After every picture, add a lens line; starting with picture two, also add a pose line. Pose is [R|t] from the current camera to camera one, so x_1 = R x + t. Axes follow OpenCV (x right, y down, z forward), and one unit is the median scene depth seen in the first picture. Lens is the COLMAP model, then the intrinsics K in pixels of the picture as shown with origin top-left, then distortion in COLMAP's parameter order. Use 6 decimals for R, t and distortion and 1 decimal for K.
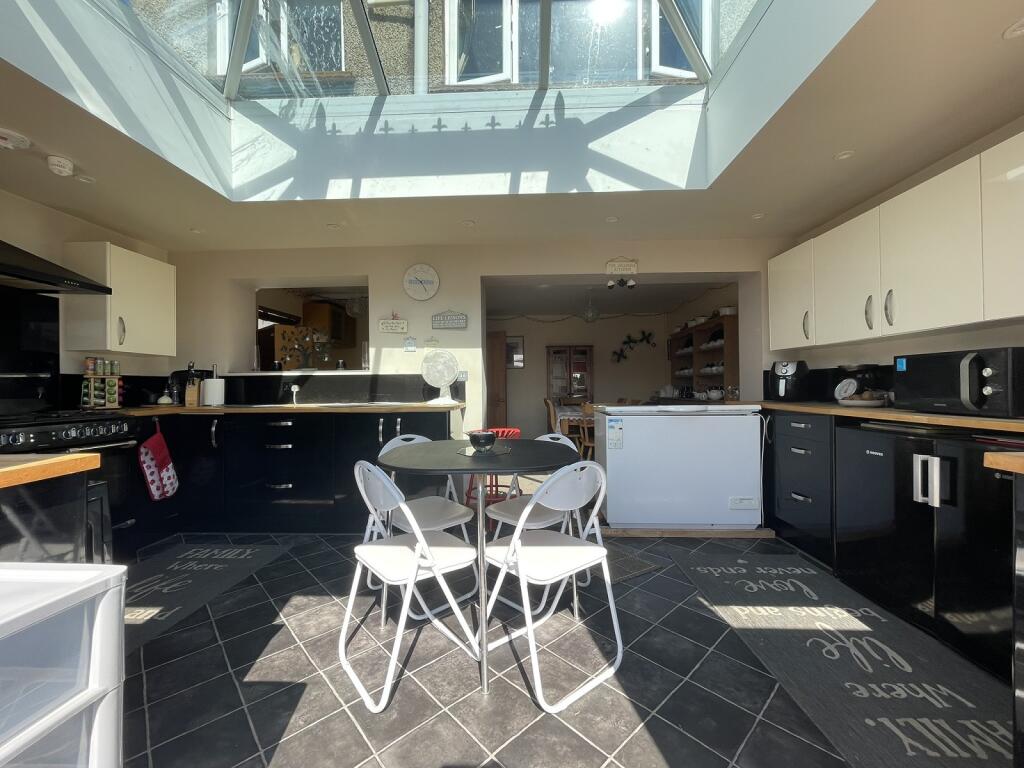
lens RADIAL K [[411.7, 0, 510.5], [0, 411.7, 387.7], [0, 0, 1]] dist [-0.000288, 0.000076]
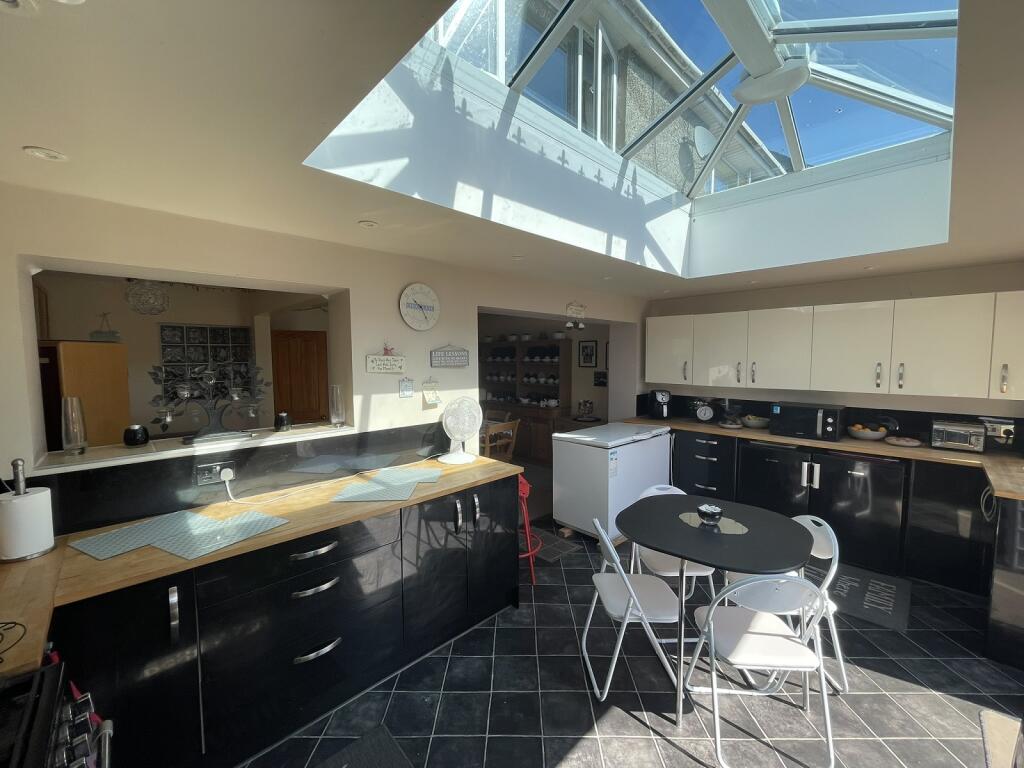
lens RADIAL K [[411.7, 0, 513.6], [0, 411.7, 389.5], [0, 0, 1]] dist [-0.000288, 0.000076]
pose [[0.691583, -0.052568, 0.720382, -0.885810], [0.001719, 0.997465, 0.071137, -0.210814], [-0.722295, -0.047959, 0.689920, 0.447099]]
